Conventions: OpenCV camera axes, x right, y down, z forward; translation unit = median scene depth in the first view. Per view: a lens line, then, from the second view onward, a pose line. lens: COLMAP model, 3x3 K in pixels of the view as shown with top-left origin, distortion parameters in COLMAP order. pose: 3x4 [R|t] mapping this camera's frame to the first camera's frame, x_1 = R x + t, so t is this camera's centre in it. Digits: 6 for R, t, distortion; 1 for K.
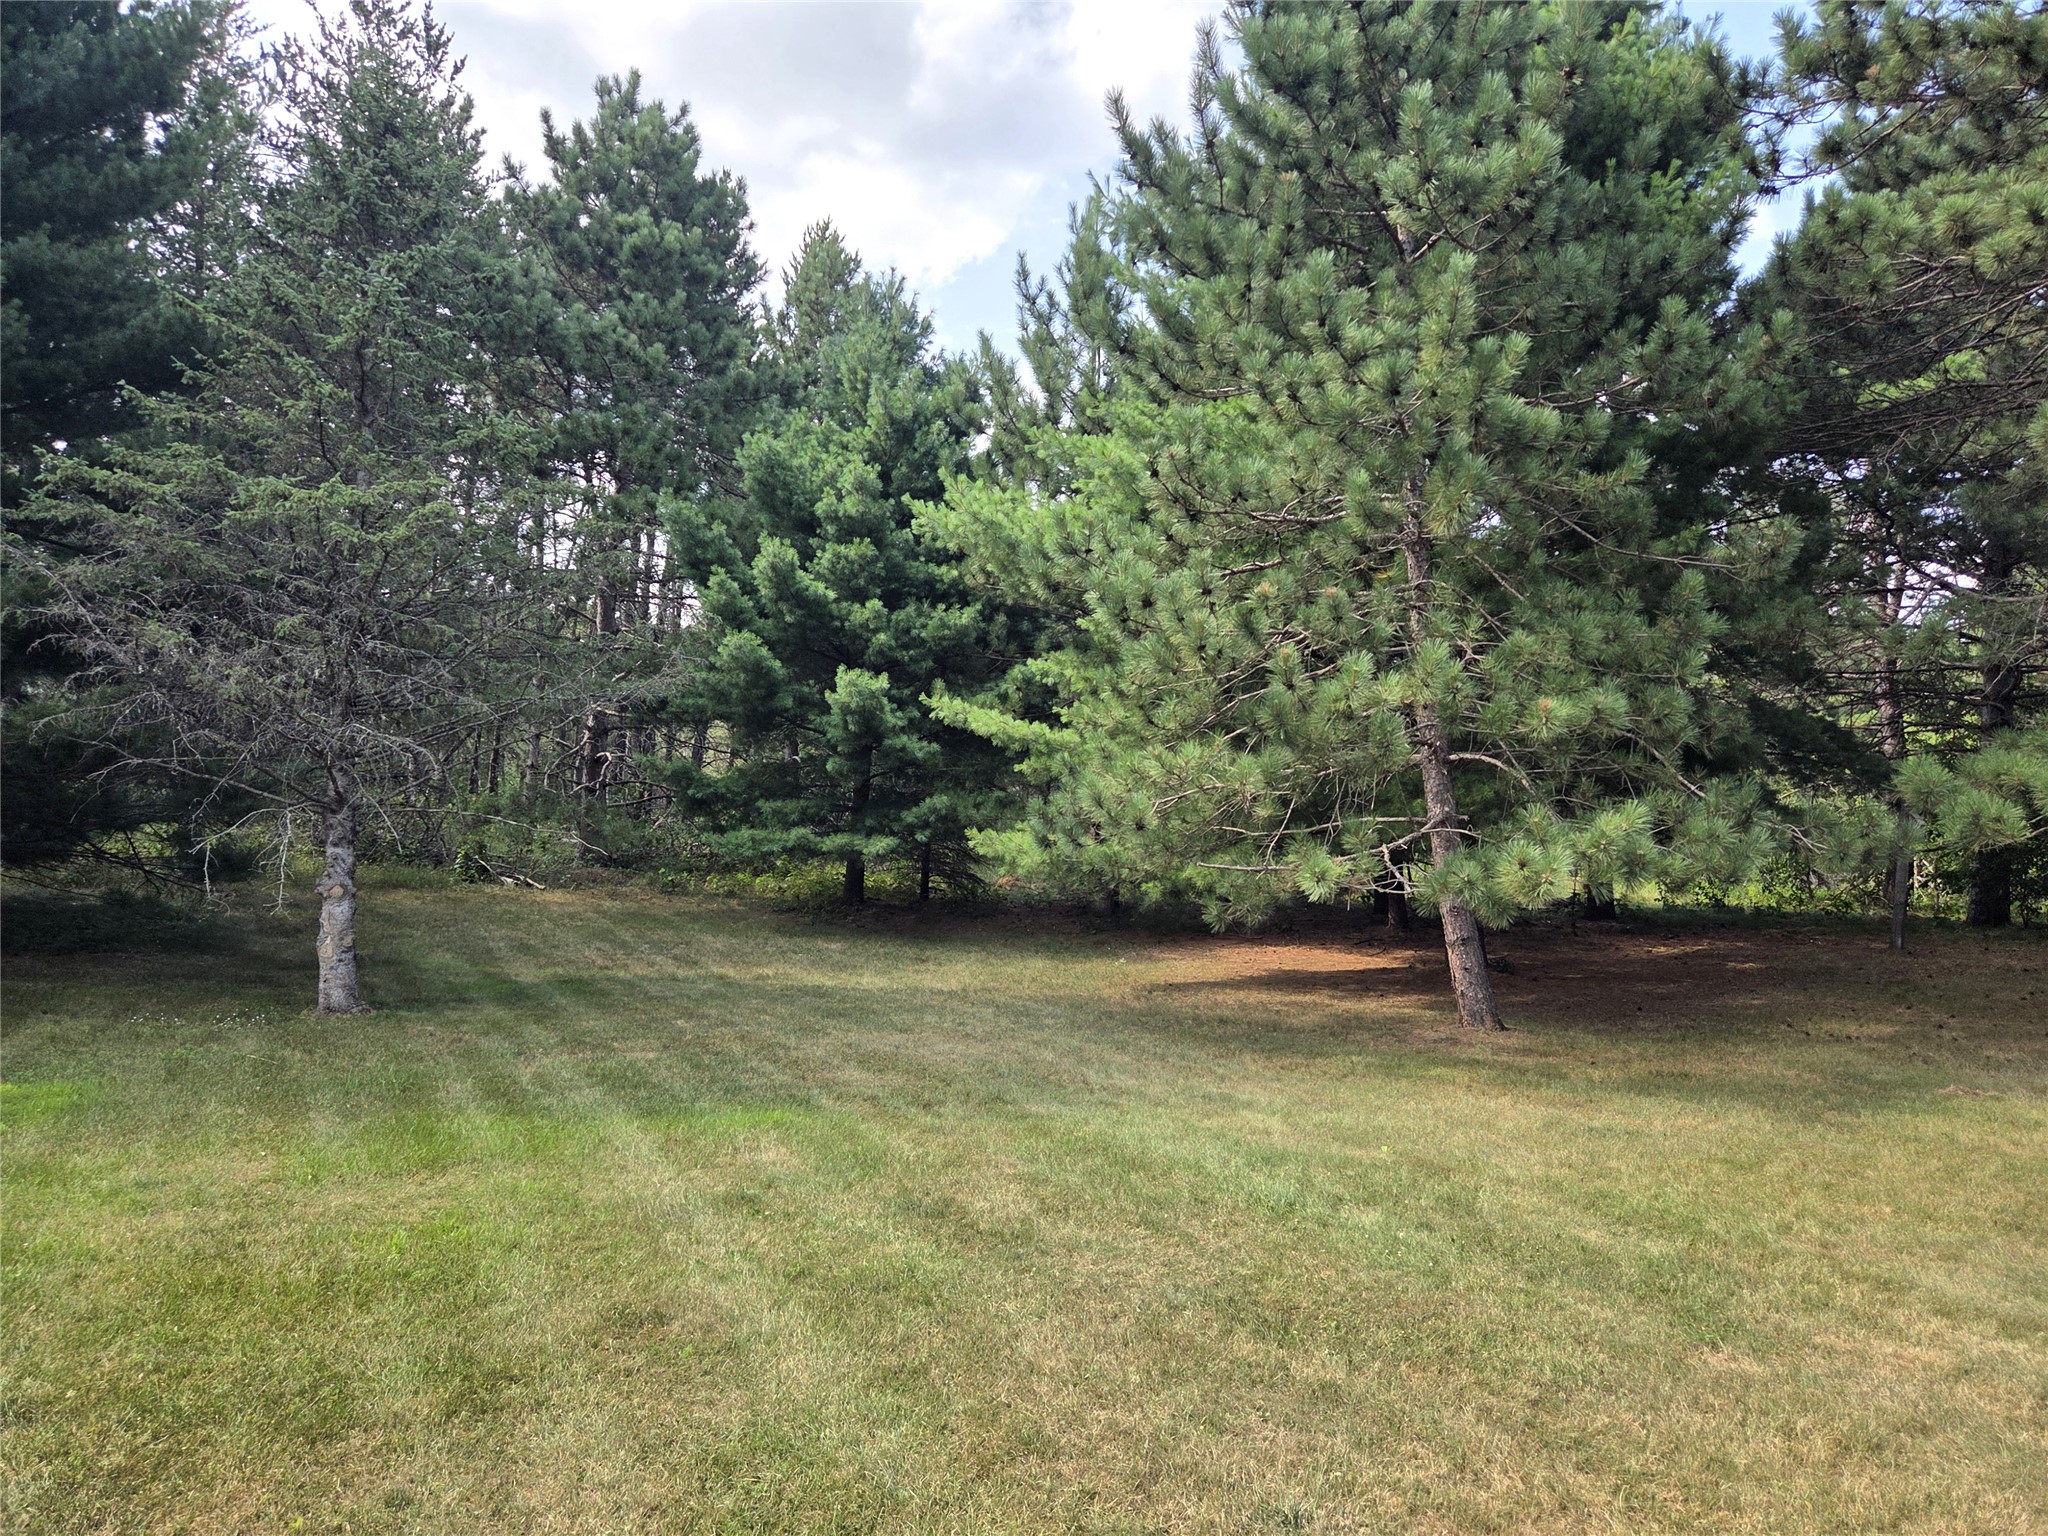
lens RADIAL K [[1365.7, 0, 1012.4], [0, 1365.7, 768.7], [0, 0, 1]] dist [0.080668, -0.066063]
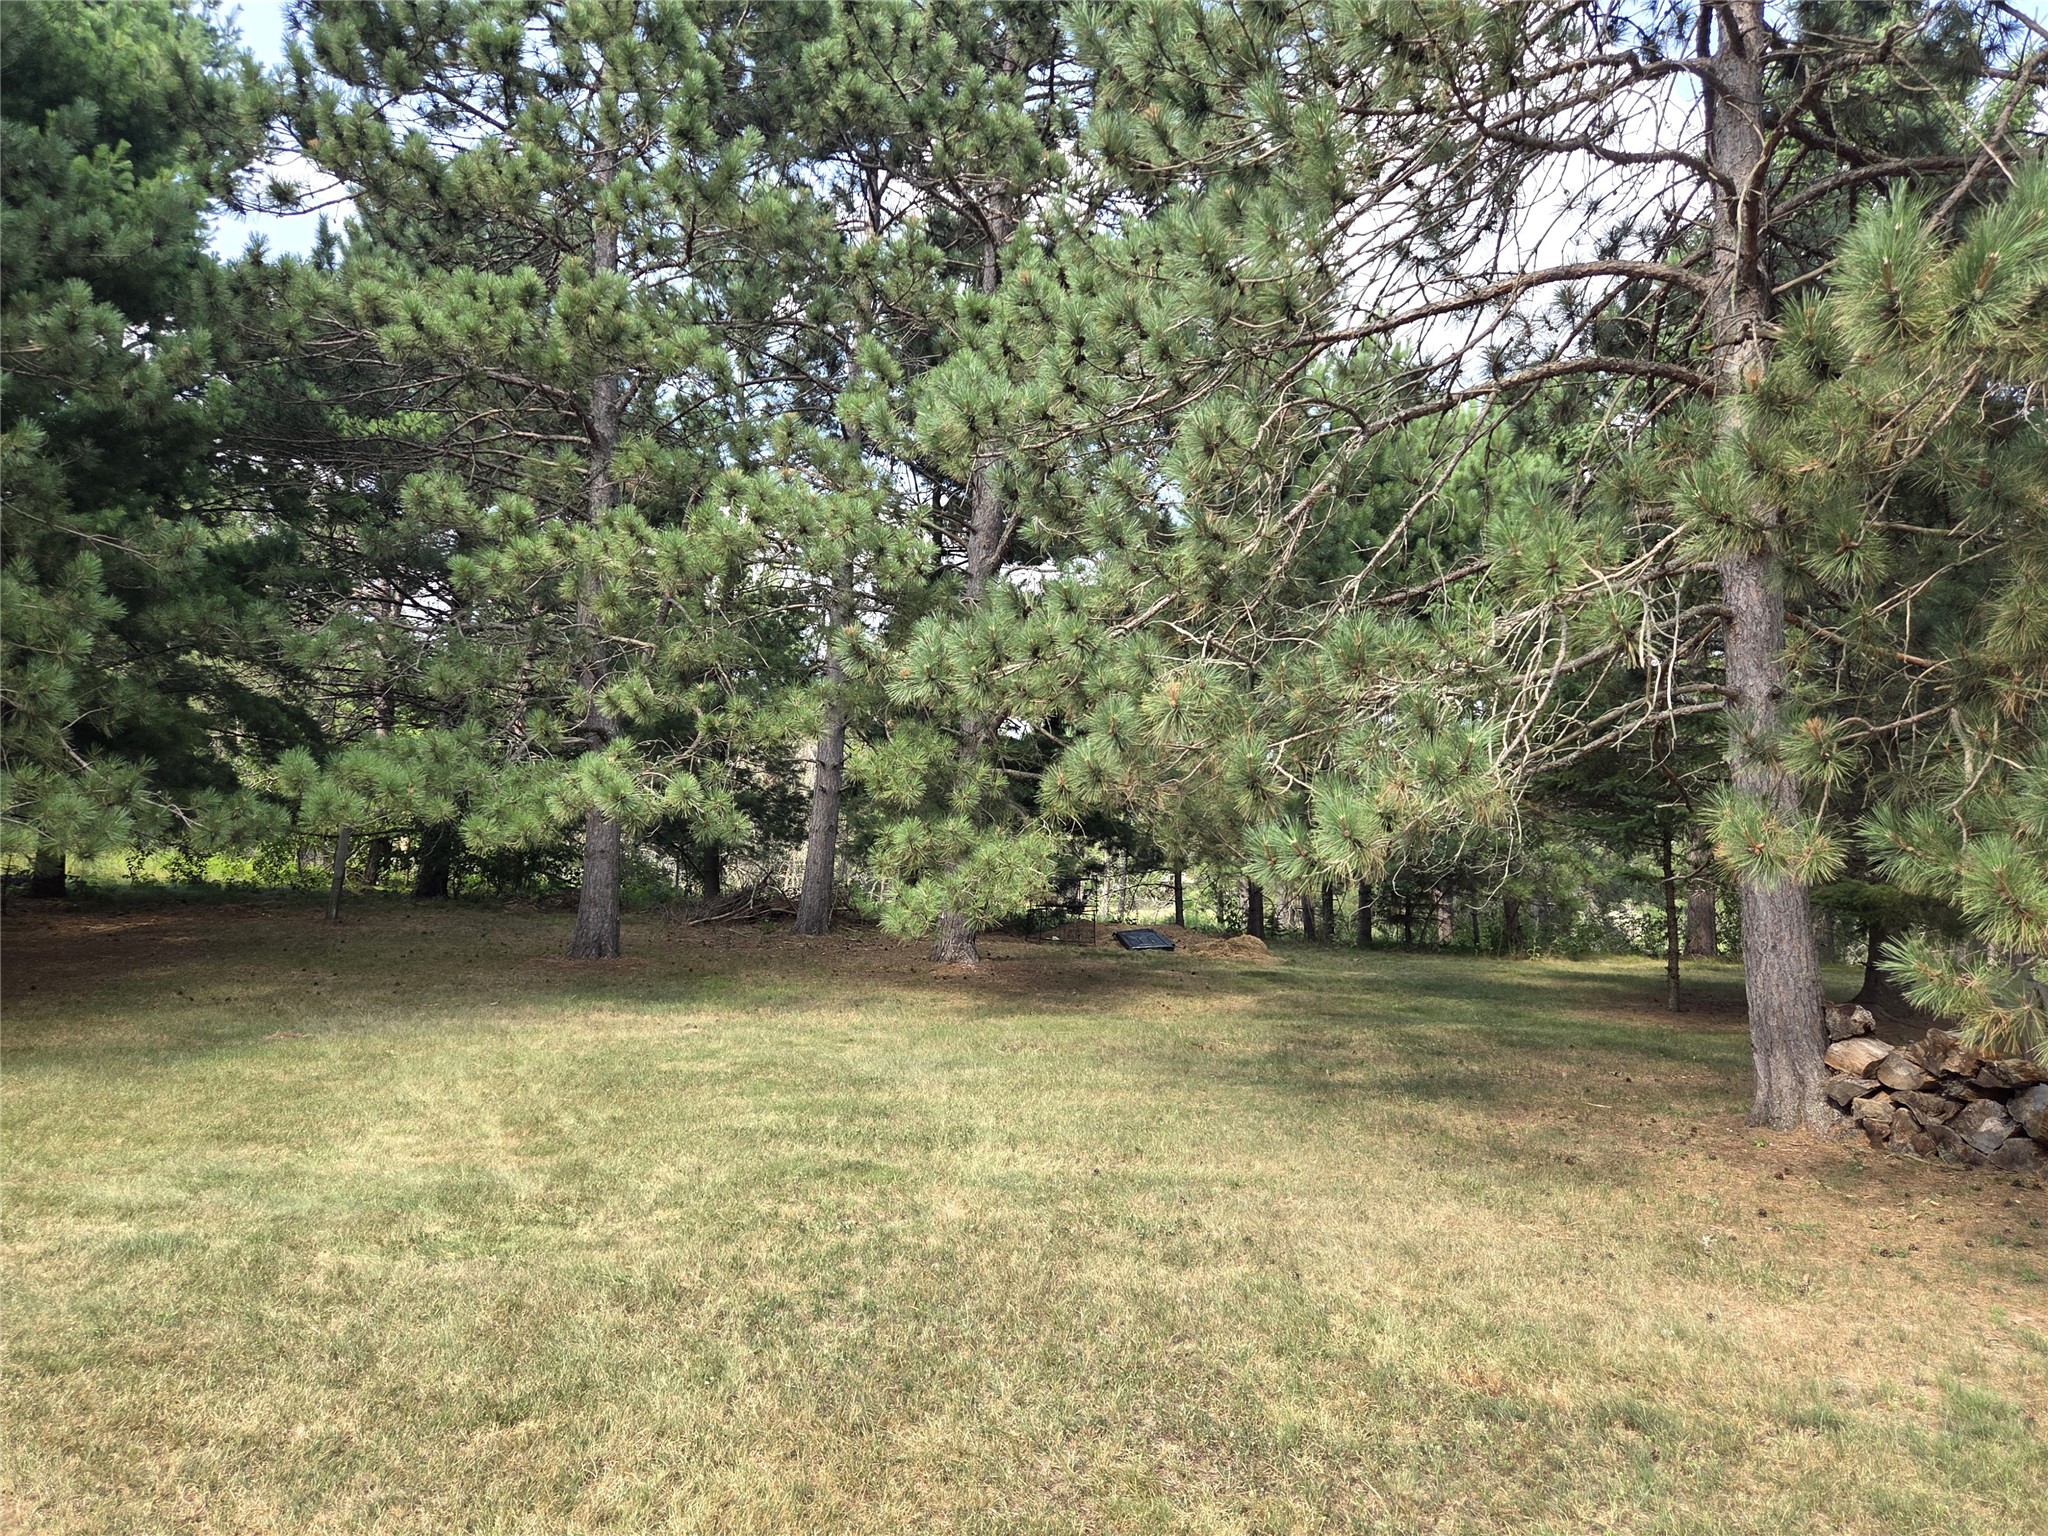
lens RADIAL K [[1365.7, 0, 1012.4], [0, 1365.7, 768.7], [0, 0, 1]] dist [0.080668, -0.066063]
pose [[0.569726, 0.062387, 0.819463, 0.044394], [-0.076570, 0.996807, -0.022654, -0.012389], [-0.818260, -0.049840, 0.572684, -0.139639]]
